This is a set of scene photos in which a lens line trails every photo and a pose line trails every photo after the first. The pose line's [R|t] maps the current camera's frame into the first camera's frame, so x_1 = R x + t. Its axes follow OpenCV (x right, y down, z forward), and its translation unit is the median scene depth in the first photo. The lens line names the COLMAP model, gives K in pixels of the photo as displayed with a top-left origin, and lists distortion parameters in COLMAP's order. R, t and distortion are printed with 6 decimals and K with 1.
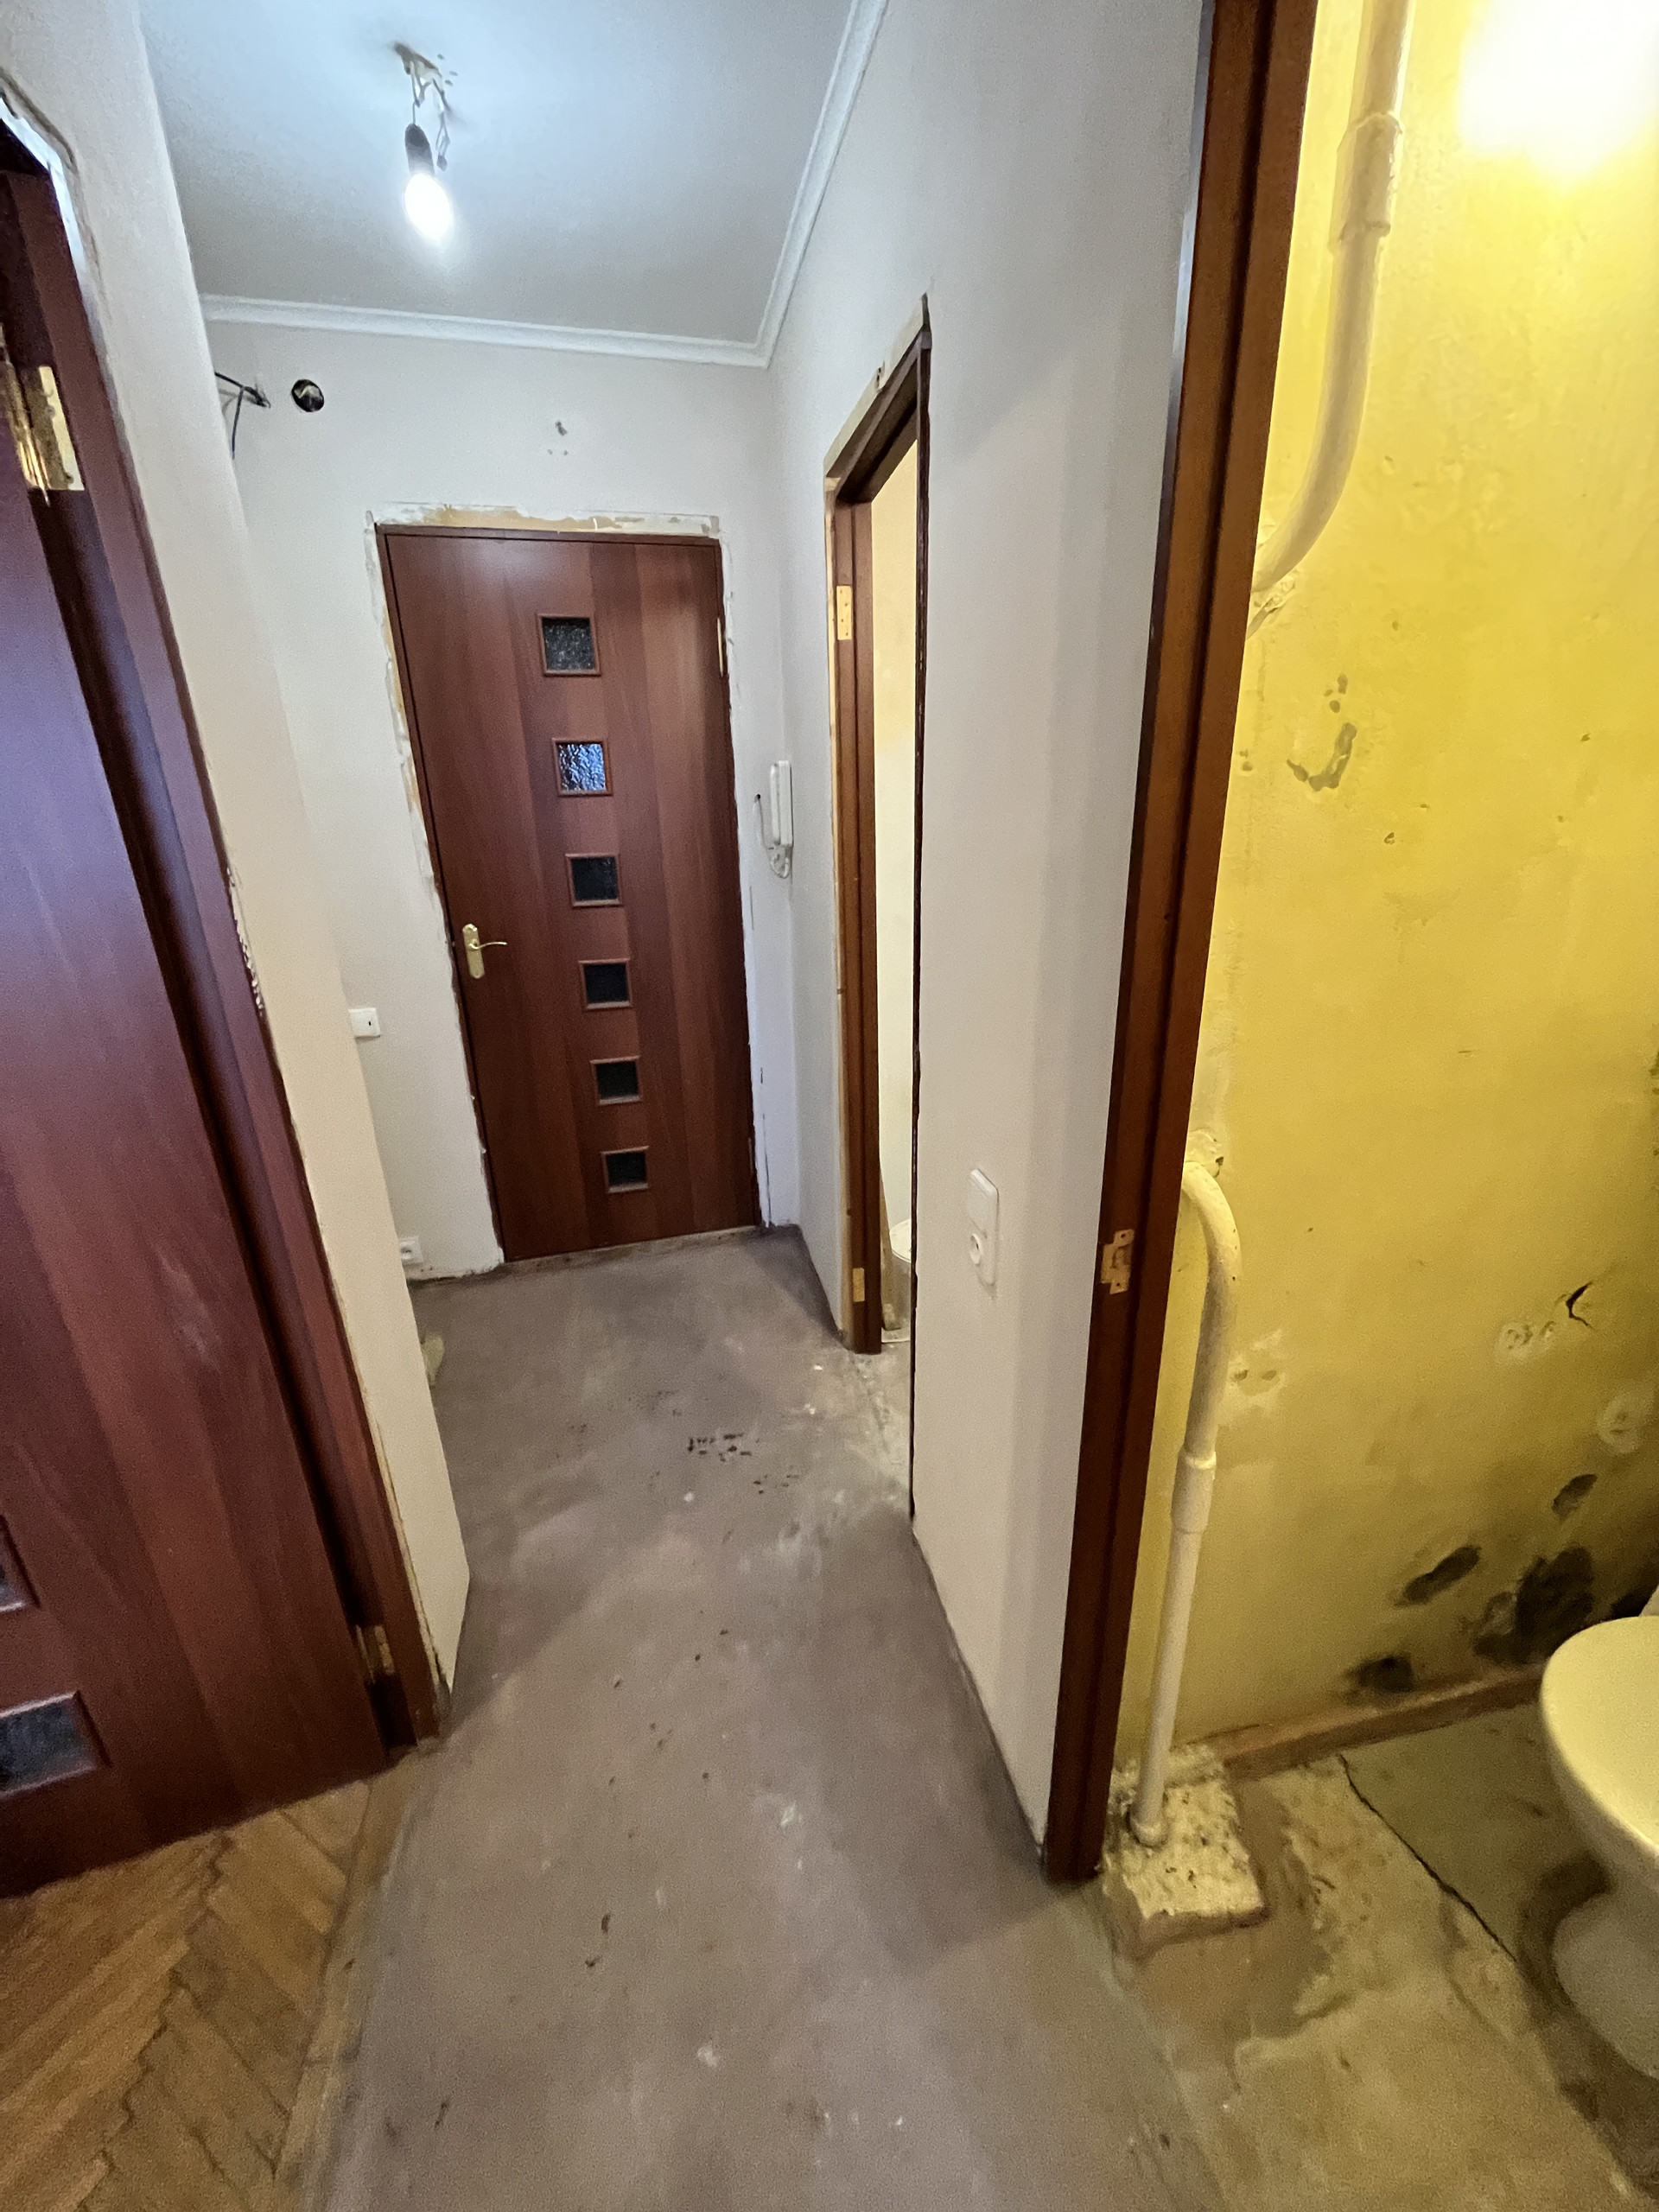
lens RADIAL K [[889.8, 0, 828.2], [0, 889.8, 1104.1], [0, 0, 1]] dist [-0.002932, -0.000189]
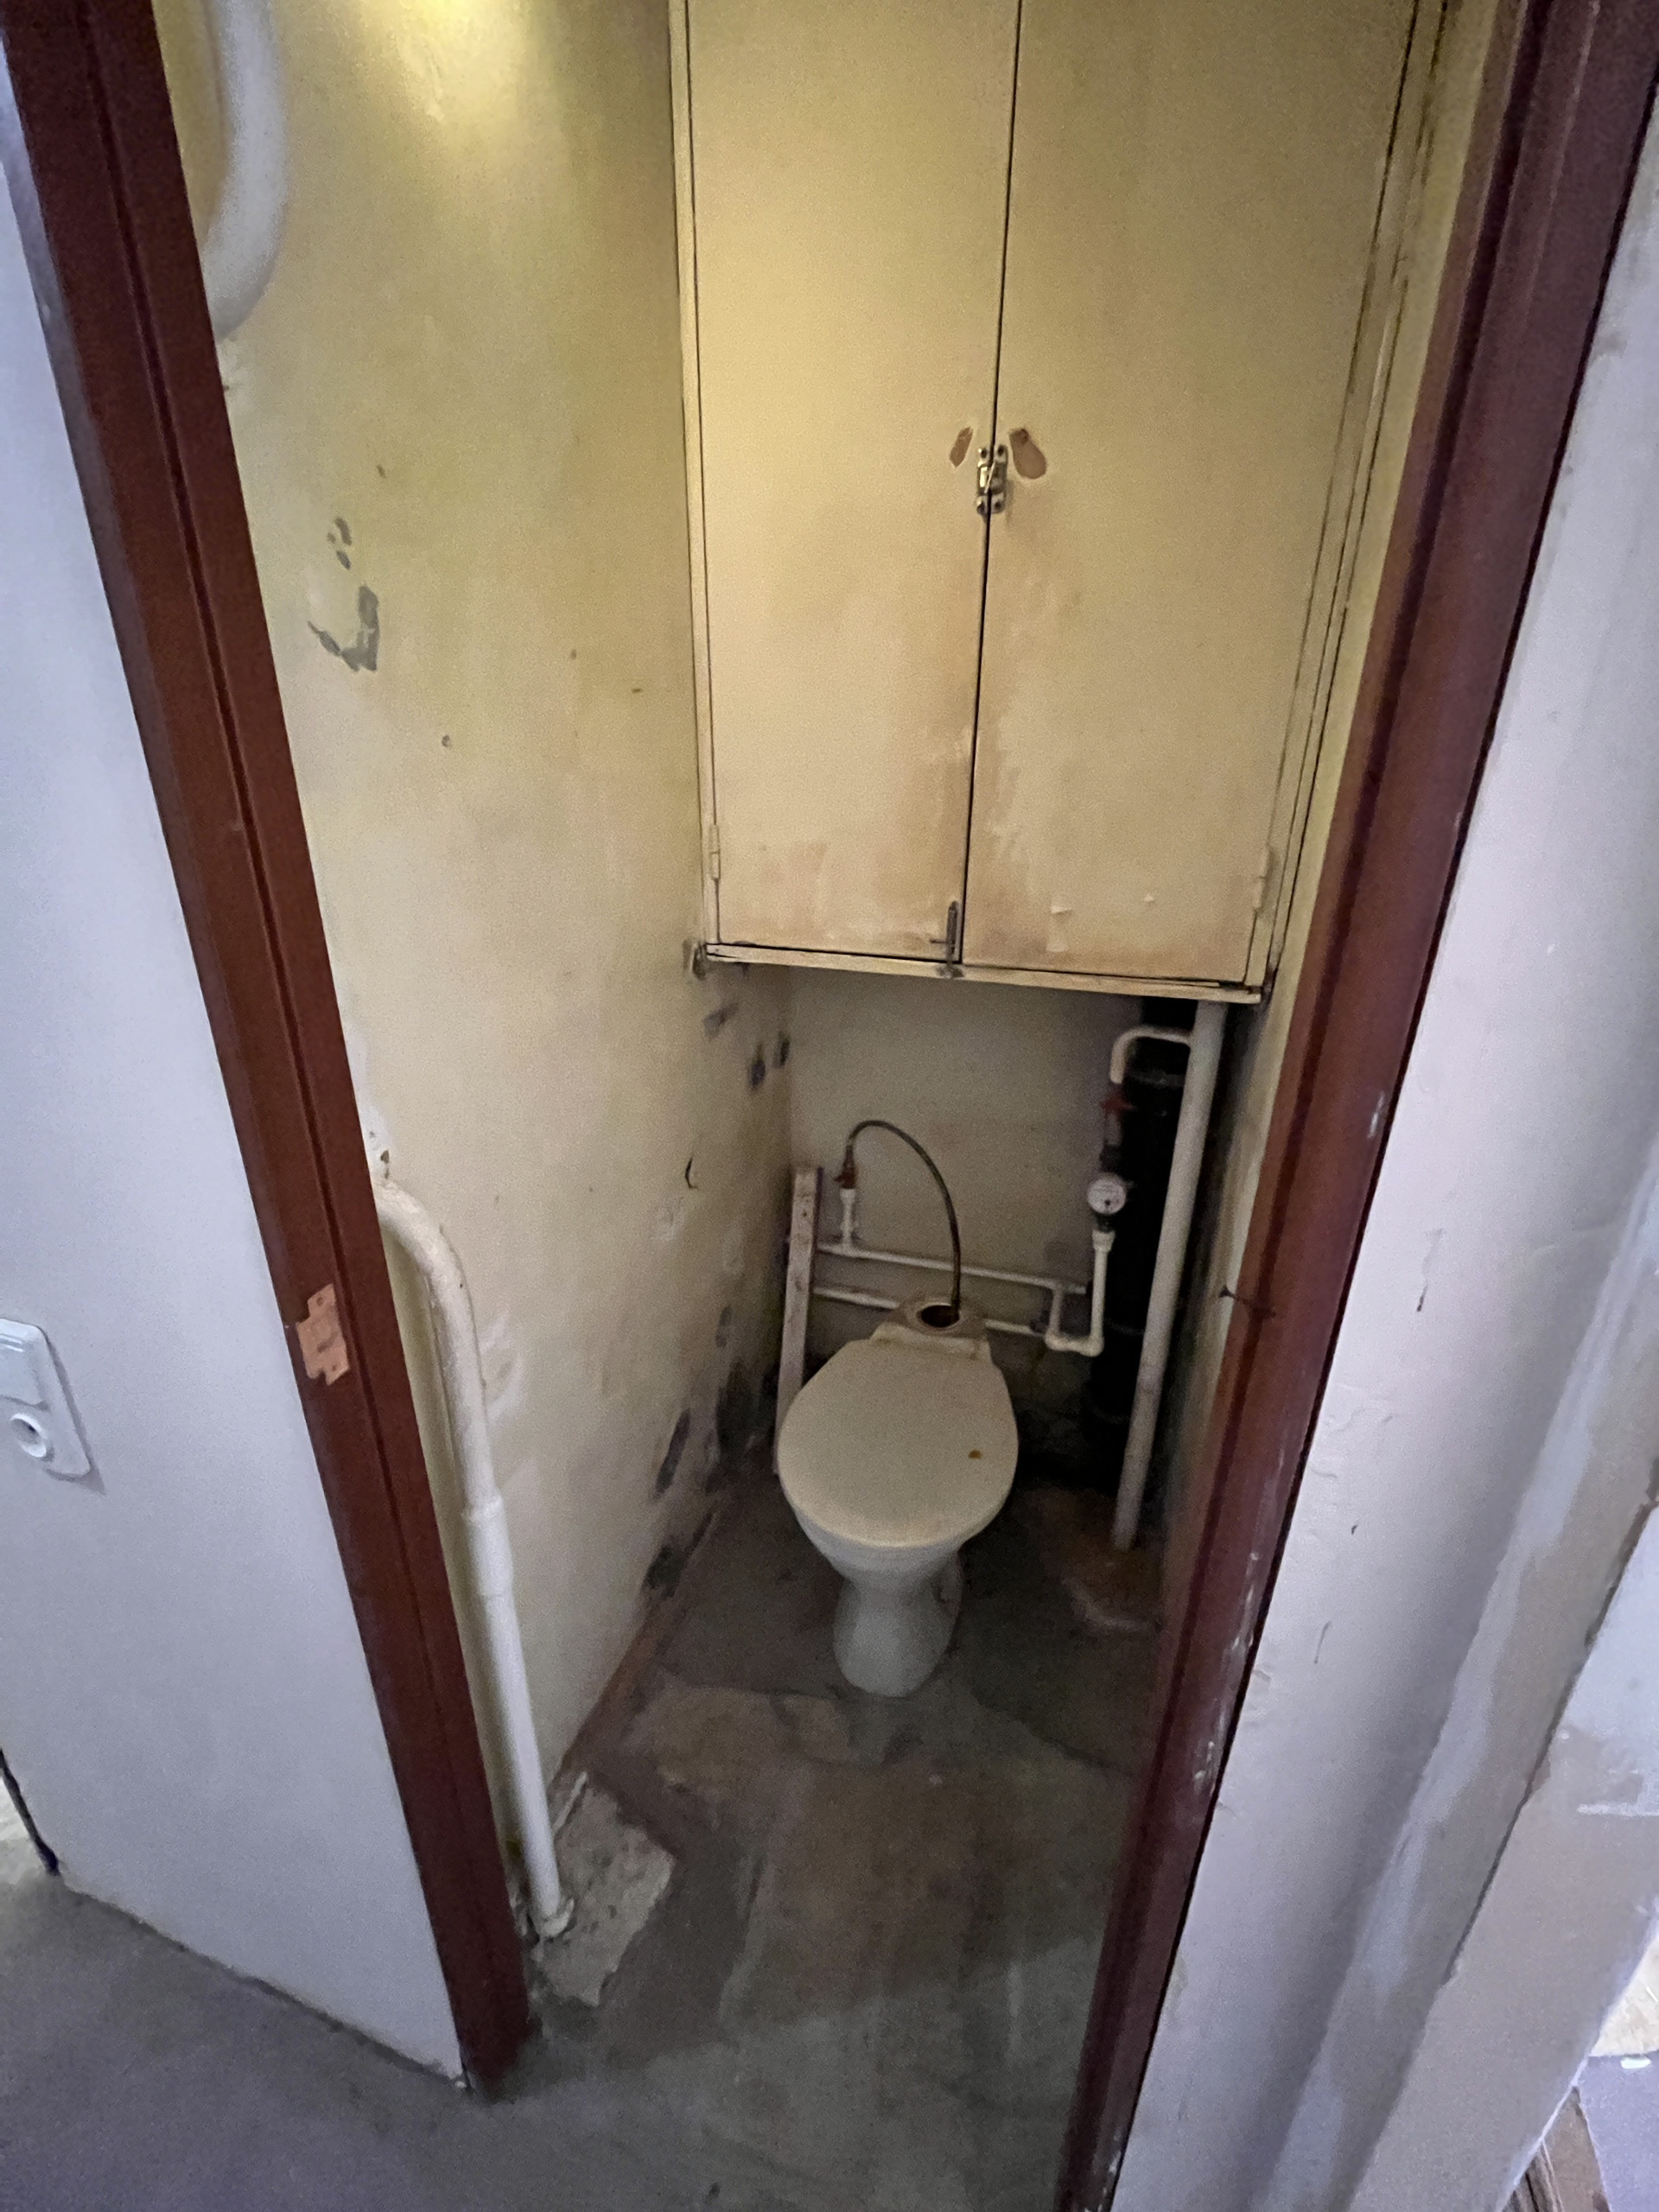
lens RADIAL K [[889.8, 0, 828.2], [0, 889.8, 1104.1], [0, 0, 1]] dist [-0.002932, -0.000189]
pose [[0.489051, -0.280166, 0.826036, -0.003392], [0.276473, 0.947971, 0.157838, 0.003410], [-0.827280, 0.151186, 0.541065, 0.204668]]
